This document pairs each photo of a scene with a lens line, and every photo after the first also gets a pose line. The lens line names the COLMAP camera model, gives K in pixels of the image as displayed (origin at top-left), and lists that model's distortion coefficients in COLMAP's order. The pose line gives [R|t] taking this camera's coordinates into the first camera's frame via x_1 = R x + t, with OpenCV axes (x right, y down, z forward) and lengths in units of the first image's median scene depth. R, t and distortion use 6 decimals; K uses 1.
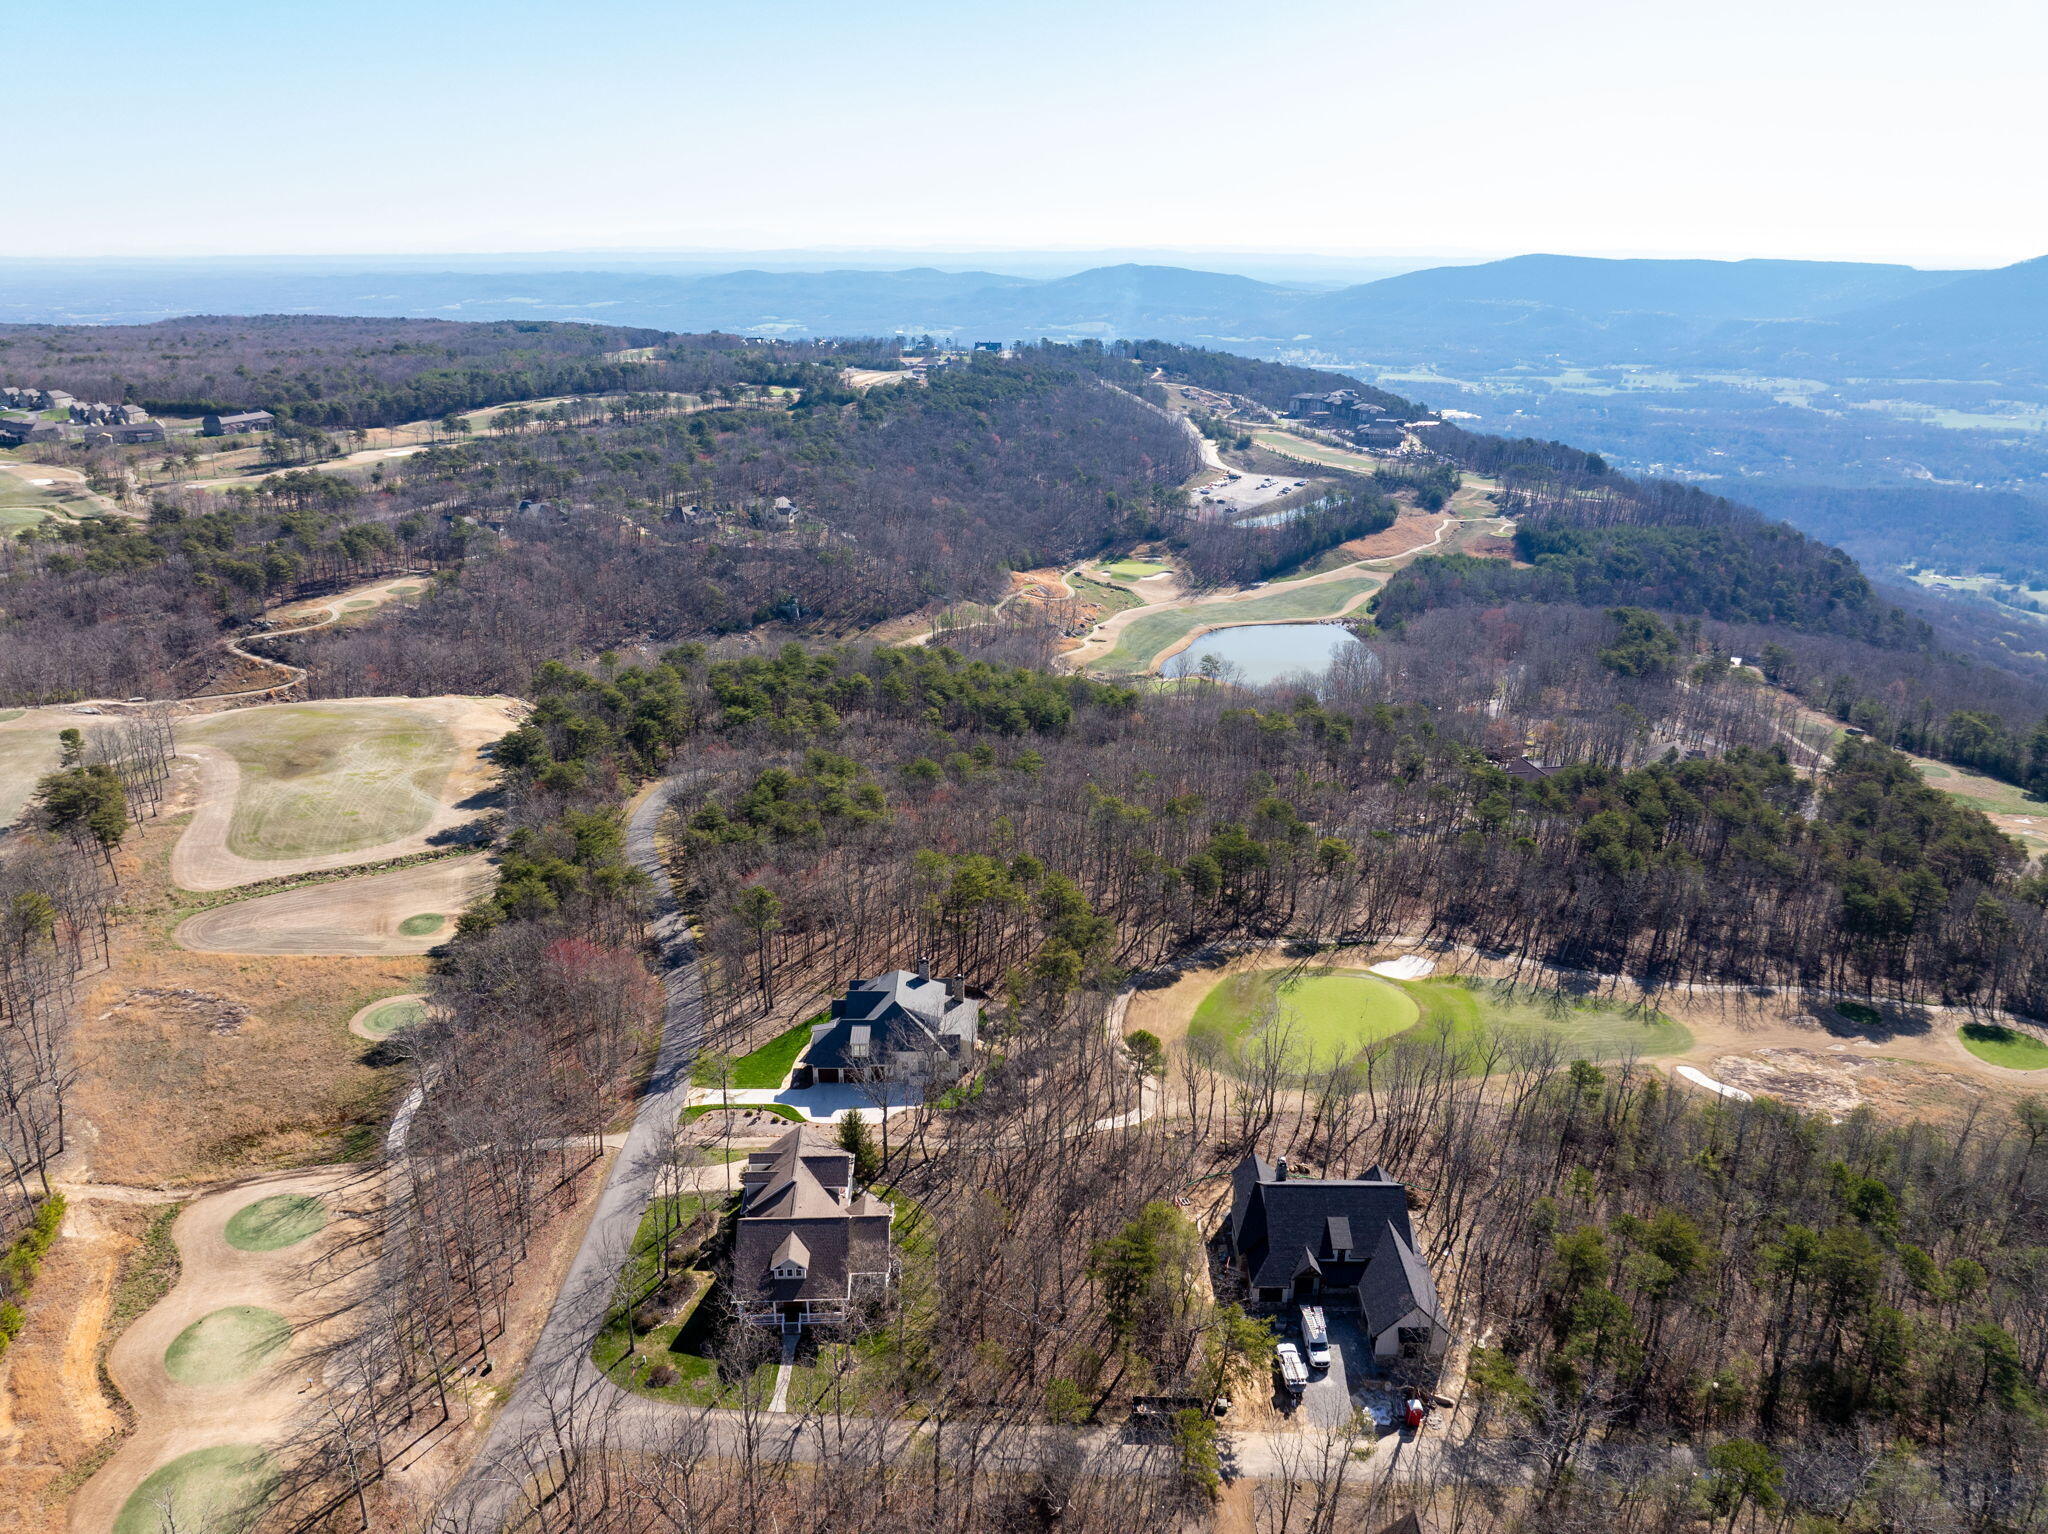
lens RADIAL K [[1445.8, 0, 1023.7], [0, 1445.8, 763.9], [0, 0, 1]] dist [-0.034800, -0.002763]
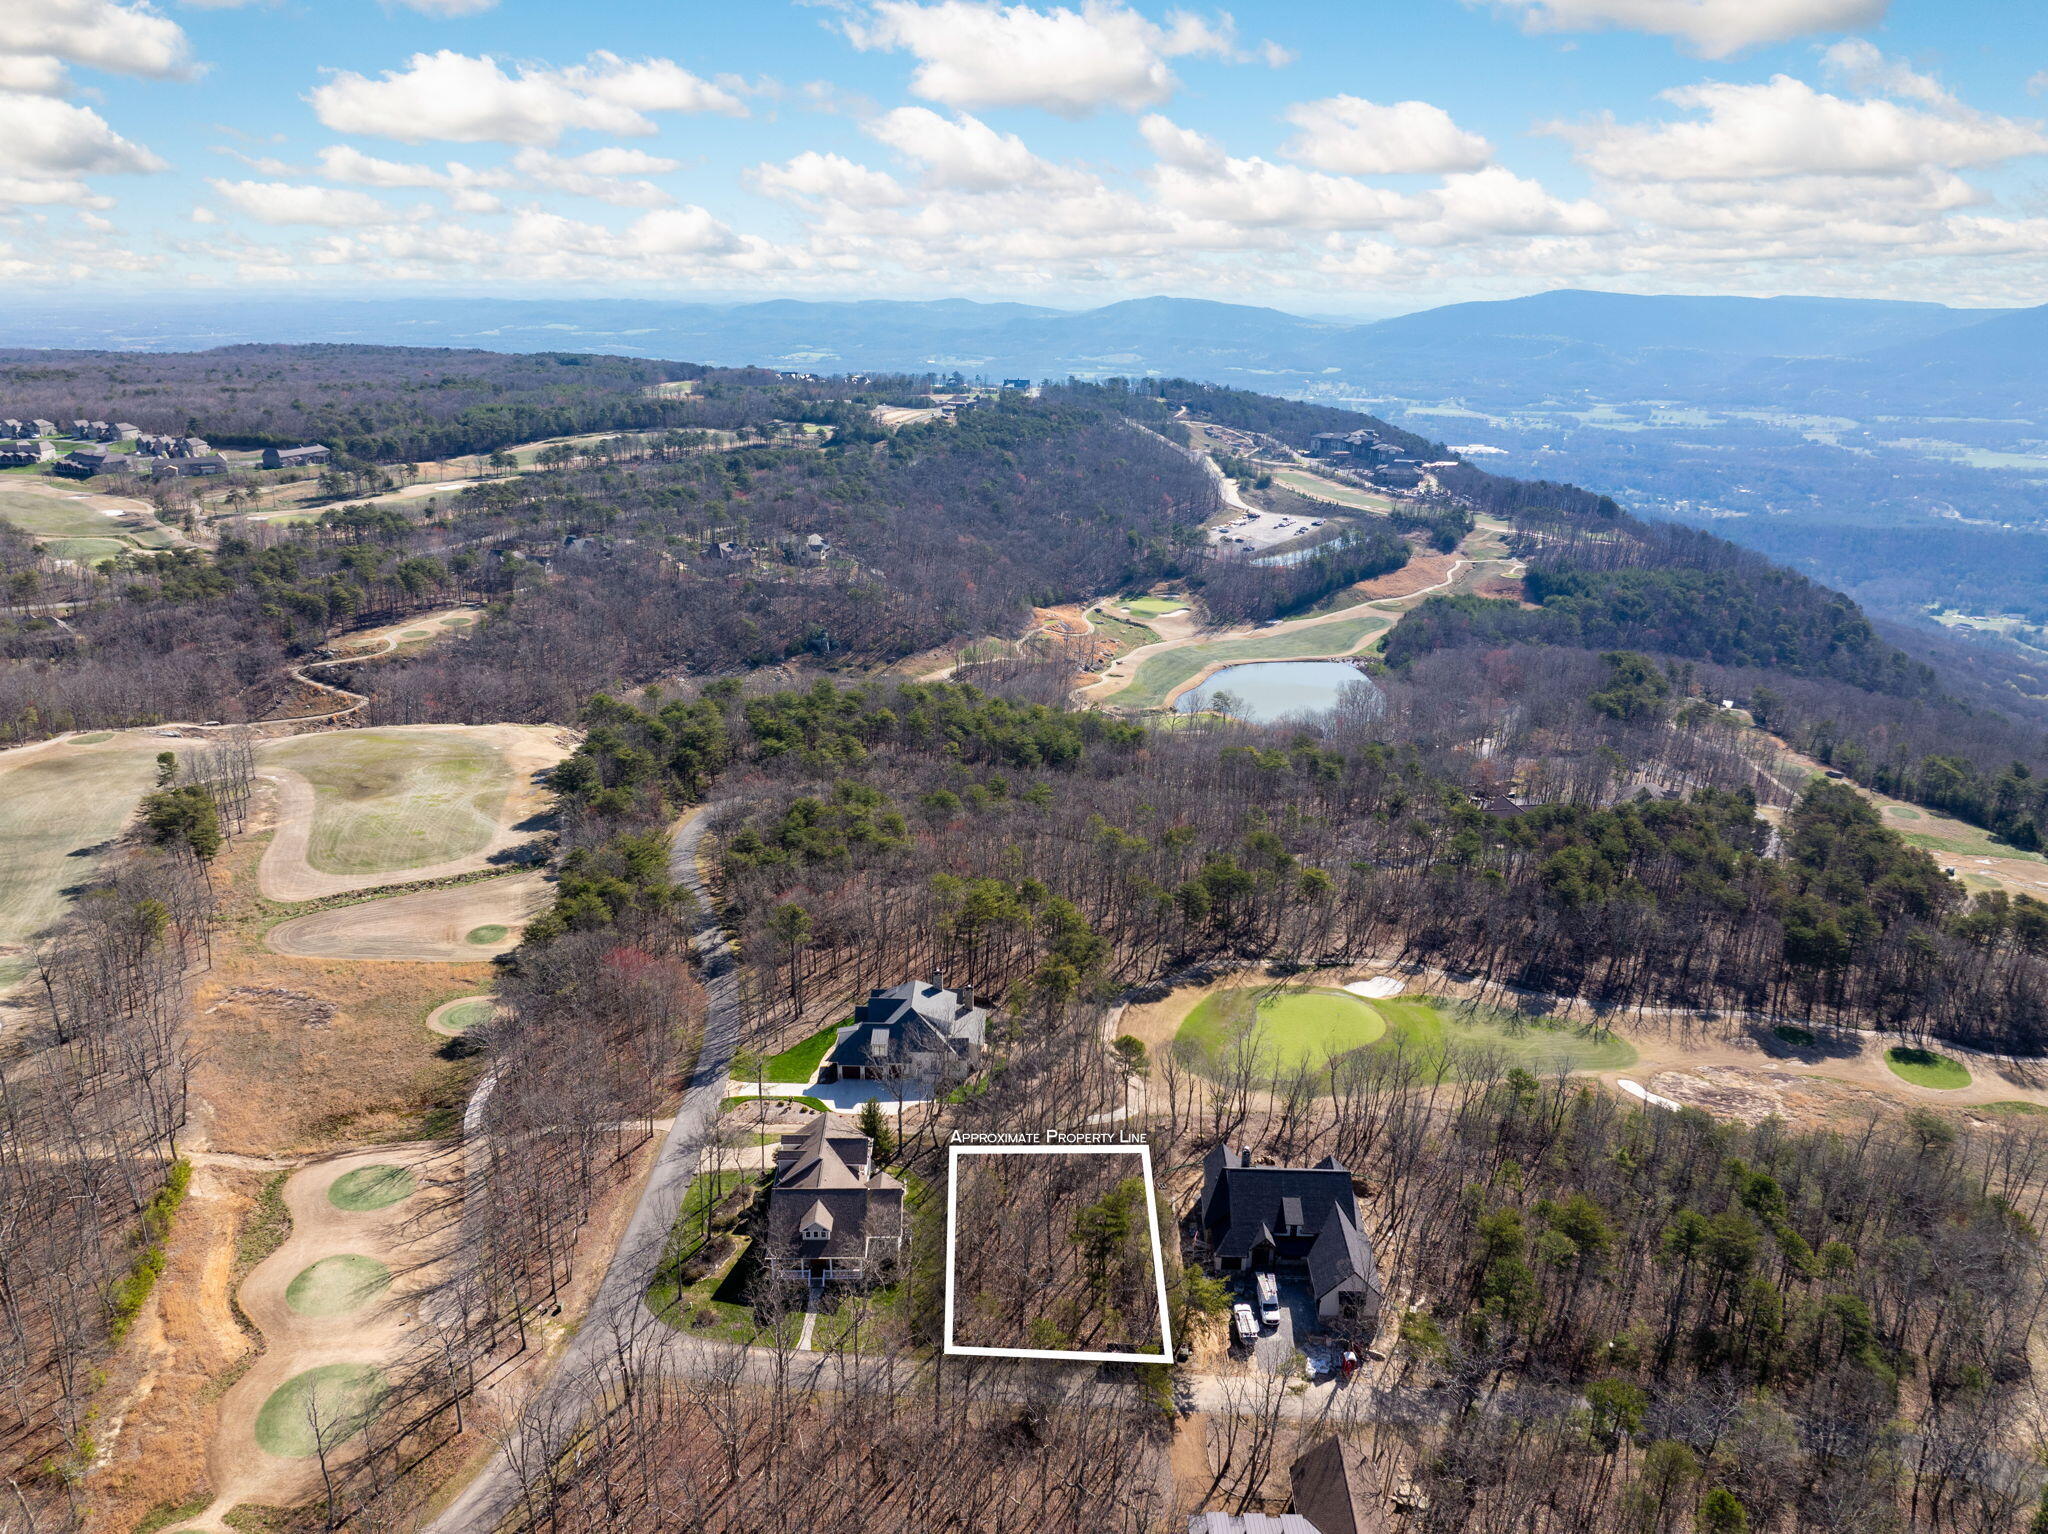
lens RADIAL K [[1445.8, 0, 1021.5], [0, 1445.8, 761.8], [0, 0, 1]] dist [-0.034800, -0.002763]
pose [[0.999723, 0.013140, -0.019524, 0.011741], [-0.013530, 0.999709, -0.019994, -0.004381], [0.019256, 0.020253, 0.999609, -0.092516]]
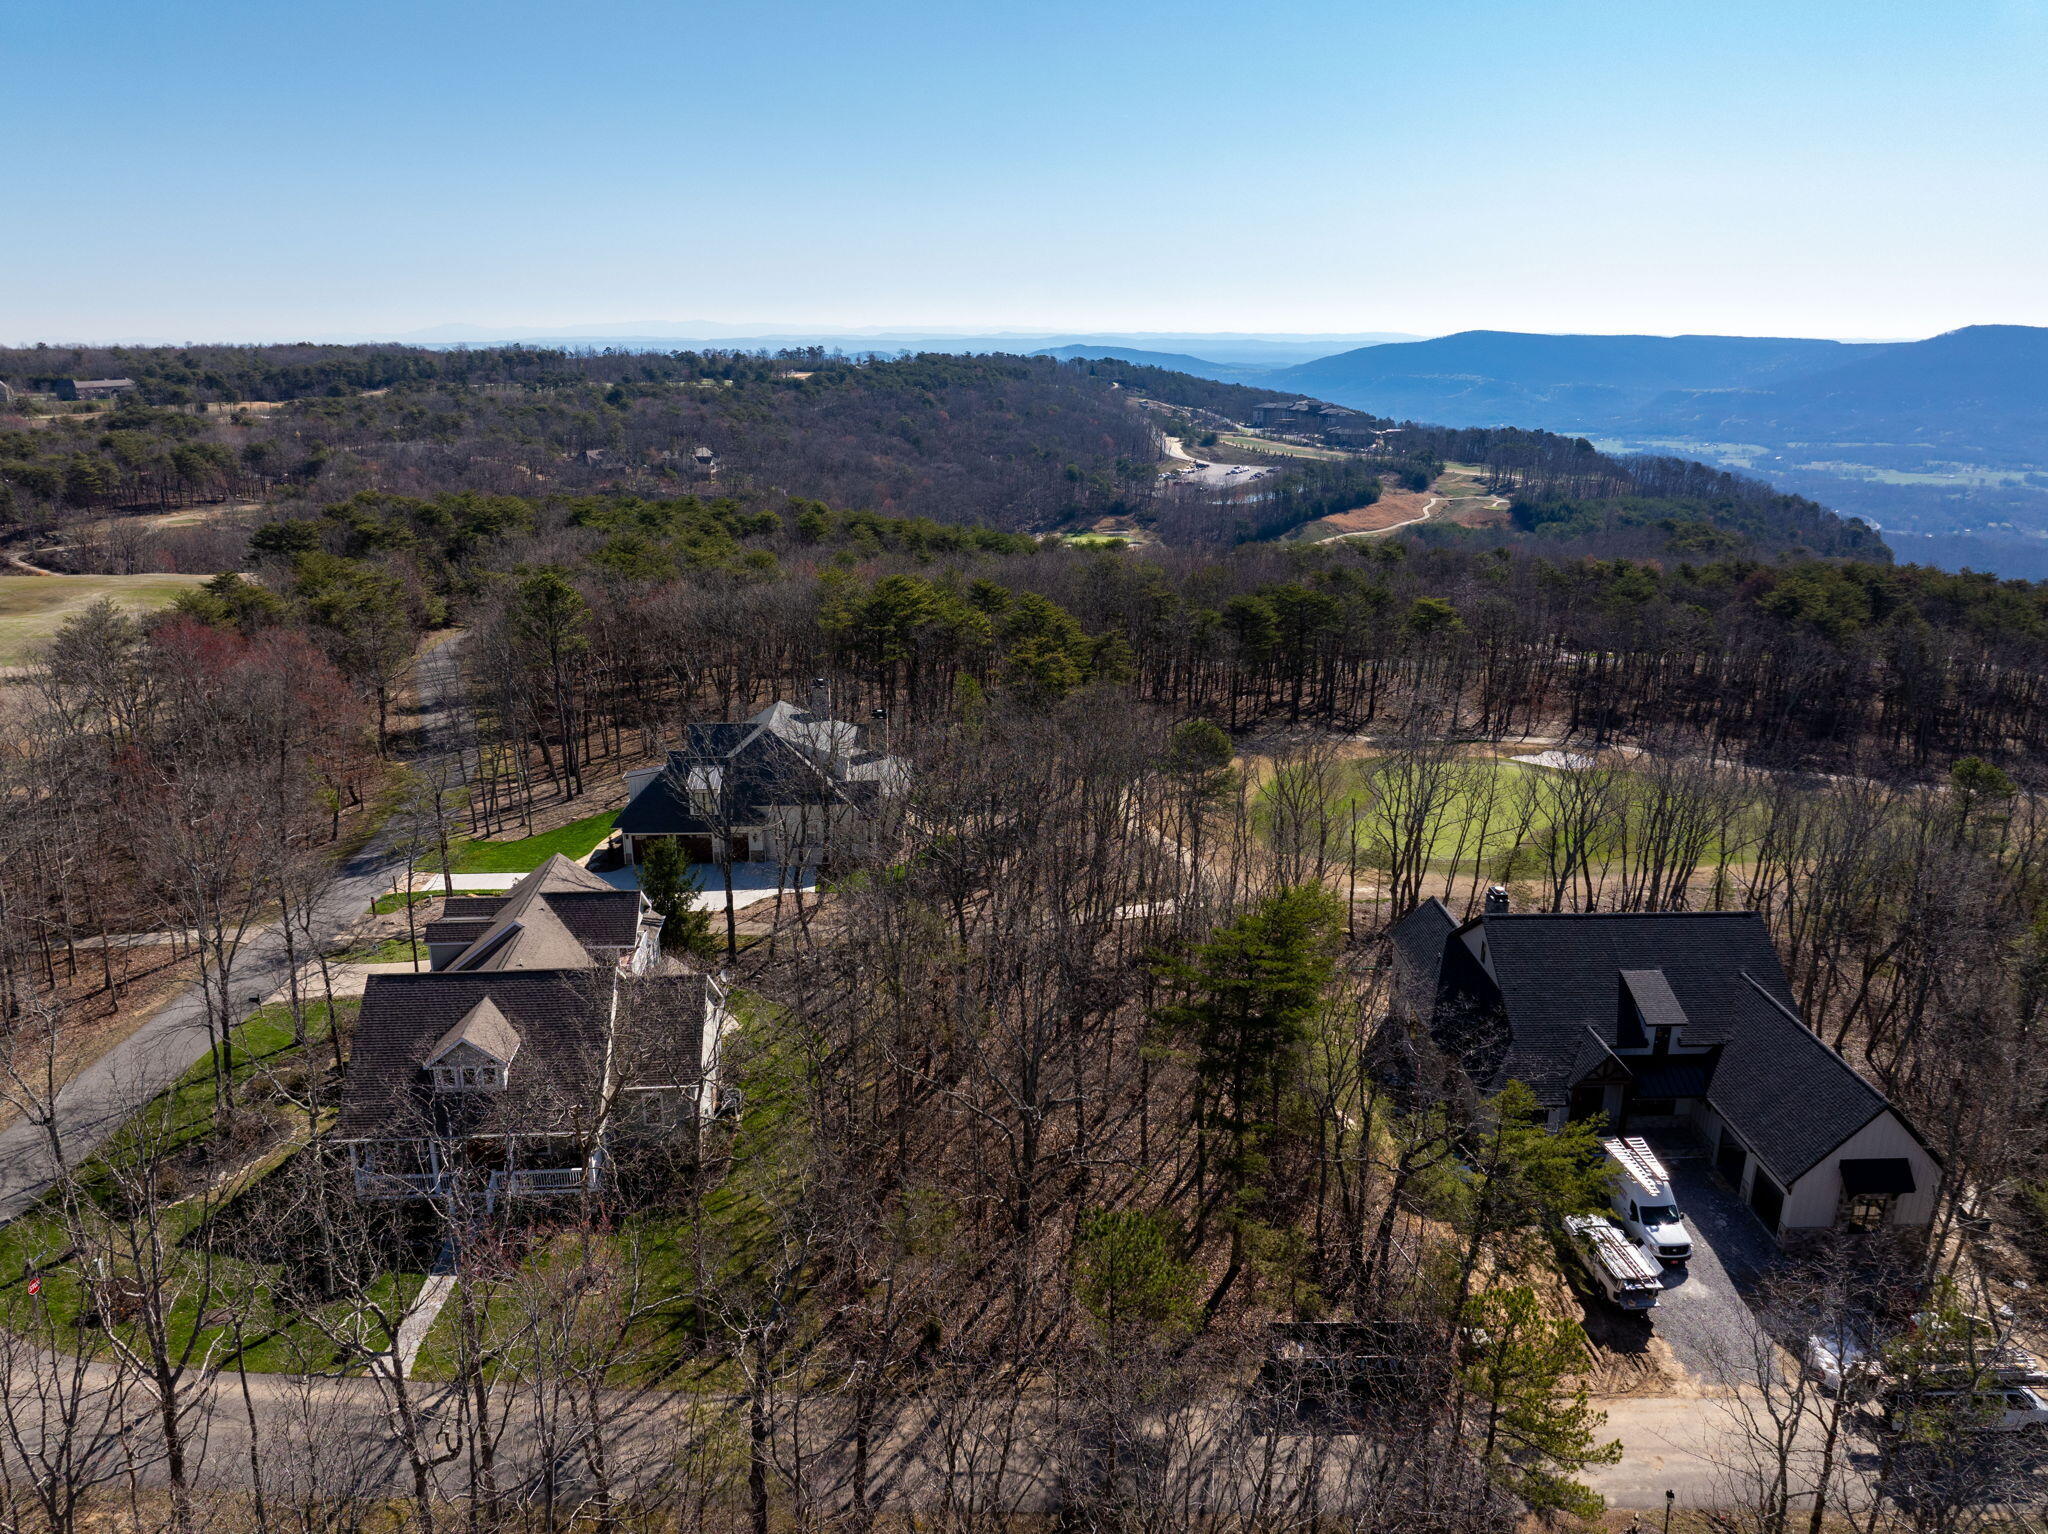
lens RADIAL K [[1445.8, 0, 1029.7], [0, 1445.8, 769.8], [0, 0, 1]] dist [-0.034800, -0.002763]
pose [[0.999286, -0.011421, 0.036014, -0.002631], [0.013302, 0.998535, -0.052442, 0.155298], [-0.035362, 0.052884, 0.997974, 0.298659]]
